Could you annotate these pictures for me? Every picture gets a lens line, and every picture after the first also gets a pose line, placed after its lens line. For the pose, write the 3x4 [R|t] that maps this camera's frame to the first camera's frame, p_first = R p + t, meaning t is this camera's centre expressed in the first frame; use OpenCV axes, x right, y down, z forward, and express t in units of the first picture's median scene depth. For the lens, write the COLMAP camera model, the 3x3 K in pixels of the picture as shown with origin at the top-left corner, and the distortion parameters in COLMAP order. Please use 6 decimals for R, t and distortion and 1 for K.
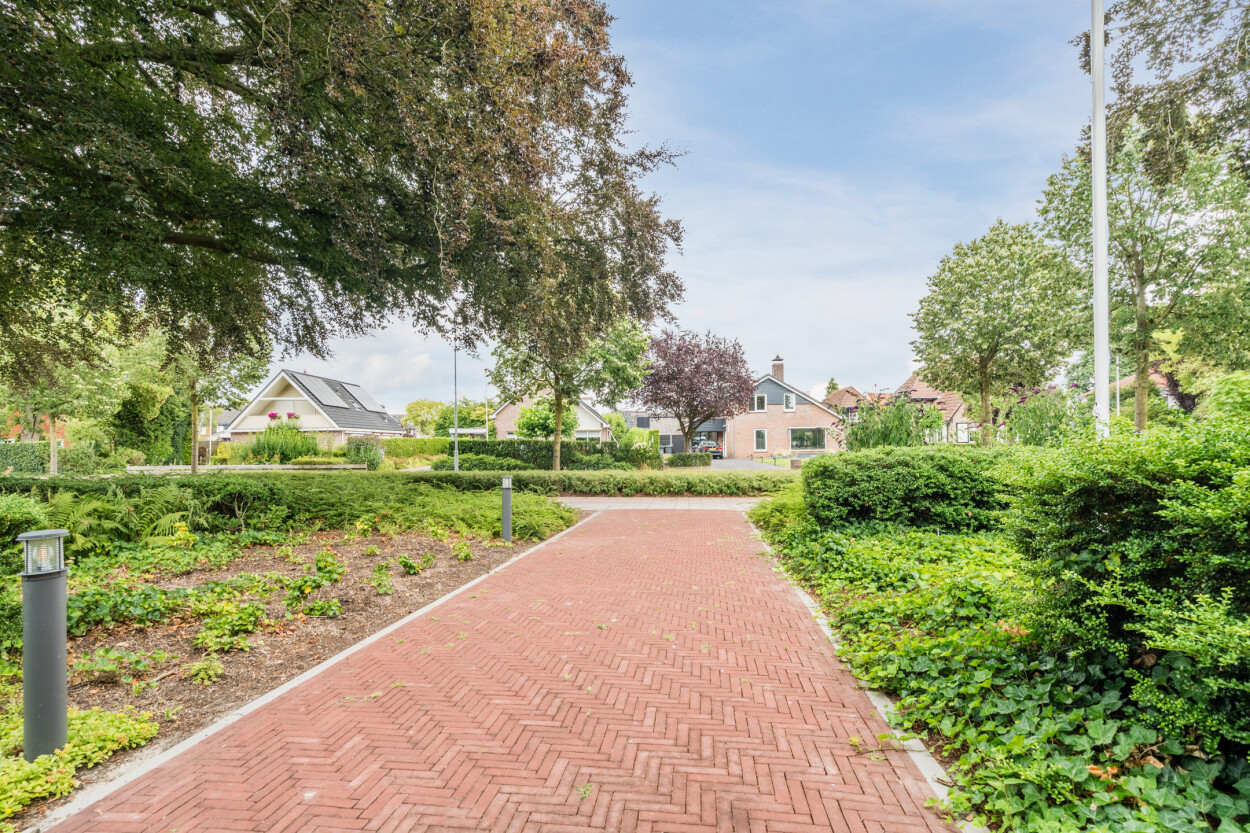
lens RADIAL K [[574.1, 0, 626.2], [0, 574.1, 445.4], [0, 0, 1]] dist [-0.000142, 0.000020]
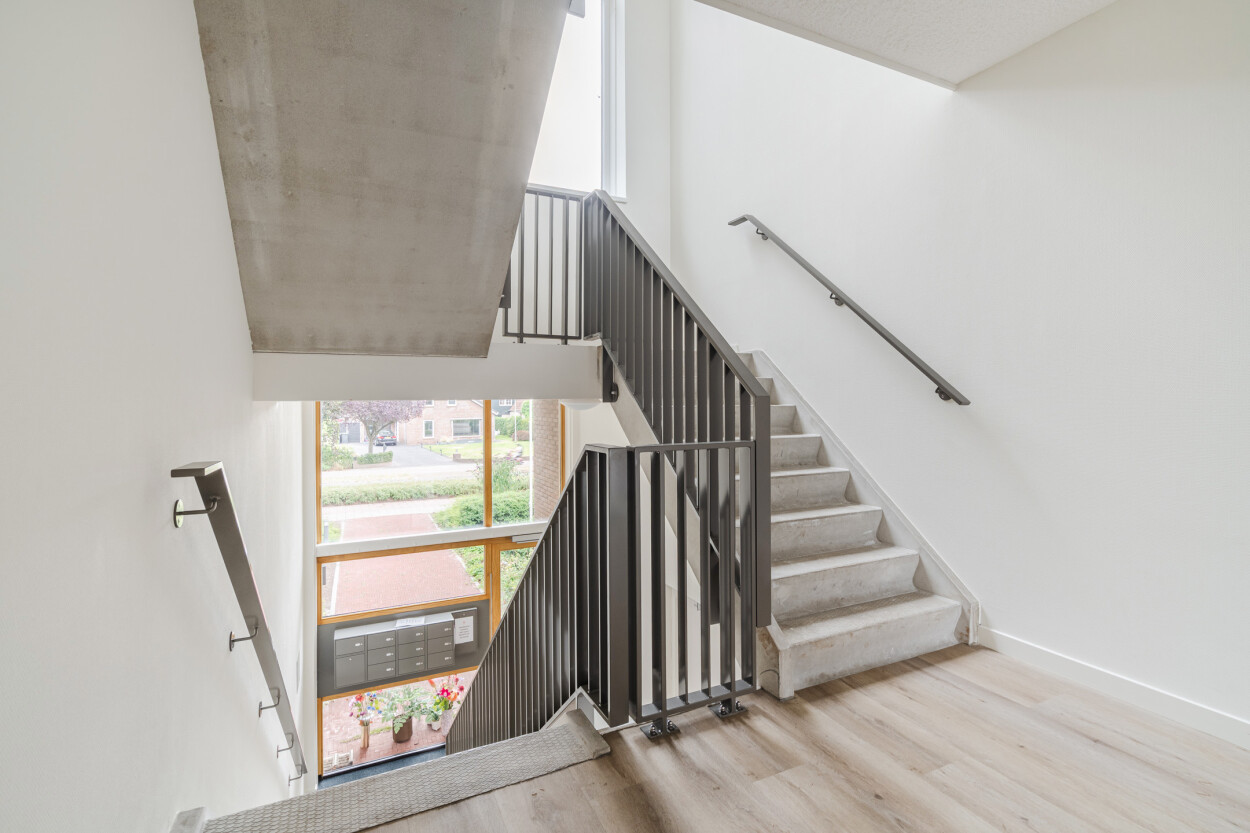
lens RADIAL K [[562.0, 0, 607.5], [0, 562.0, 399.4], [0, 0, 1]] dist [0.001233, 0.000199]
pose [[0.852831, 0.007119, 0.522138, -0.122143], [-0.004798, 0.999972, -0.005797, -0.118263], [-0.522165, 0.002438, 0.852841, -0.411794]]
